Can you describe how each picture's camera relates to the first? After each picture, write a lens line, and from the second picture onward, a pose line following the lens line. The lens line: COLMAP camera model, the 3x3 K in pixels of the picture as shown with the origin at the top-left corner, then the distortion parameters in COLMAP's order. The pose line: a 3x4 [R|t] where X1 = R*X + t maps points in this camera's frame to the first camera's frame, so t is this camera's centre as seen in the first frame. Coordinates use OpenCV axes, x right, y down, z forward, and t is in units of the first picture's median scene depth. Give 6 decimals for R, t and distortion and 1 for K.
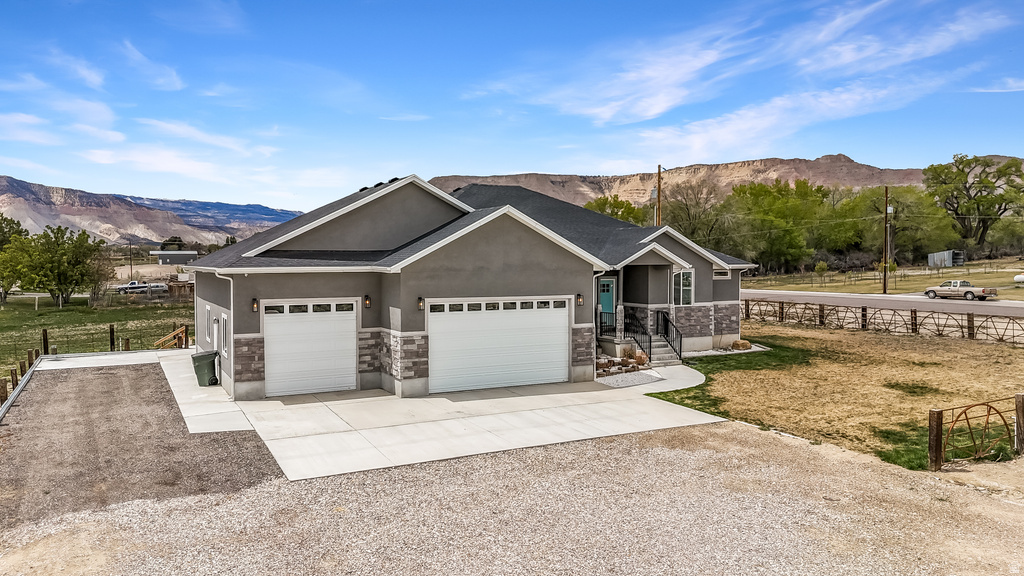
lens RADIAL K [[749.3, 0, 511.1], [0, 749.3, 294.0], [0, 0, 1]] dist [0.069439, -0.059157]
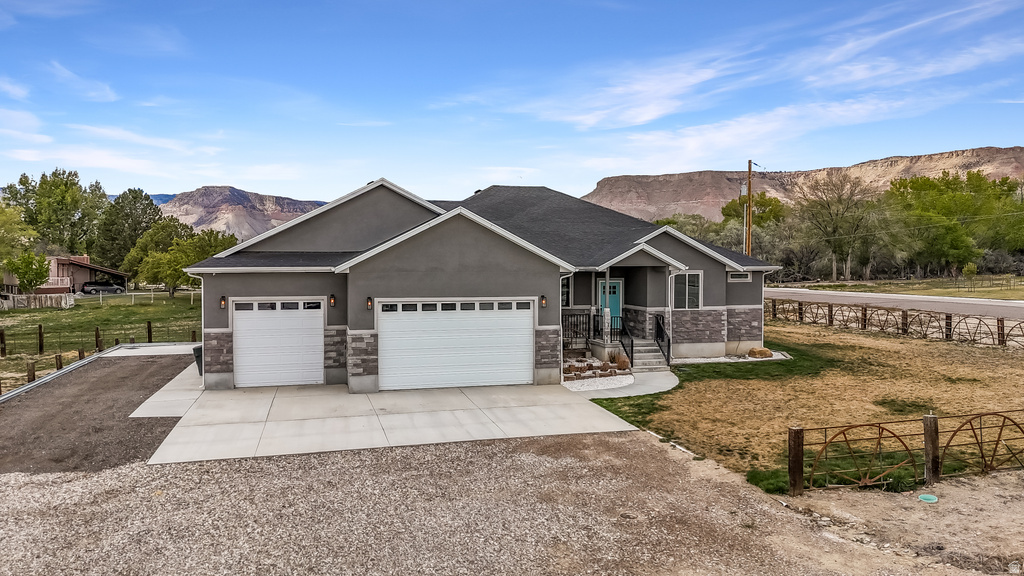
lens RADIAL K [[749.3, 0, 513.2], [0, 749.3, 282.6], [0, 0, 1]] dist [0.069439, -0.059157]
pose [[0.975044, 0.008469, -0.221851, 0.289893], [-0.011948, 0.999826, -0.014342, -0.002354], [0.221691, 0.016635, 0.974975, 0.031907]]
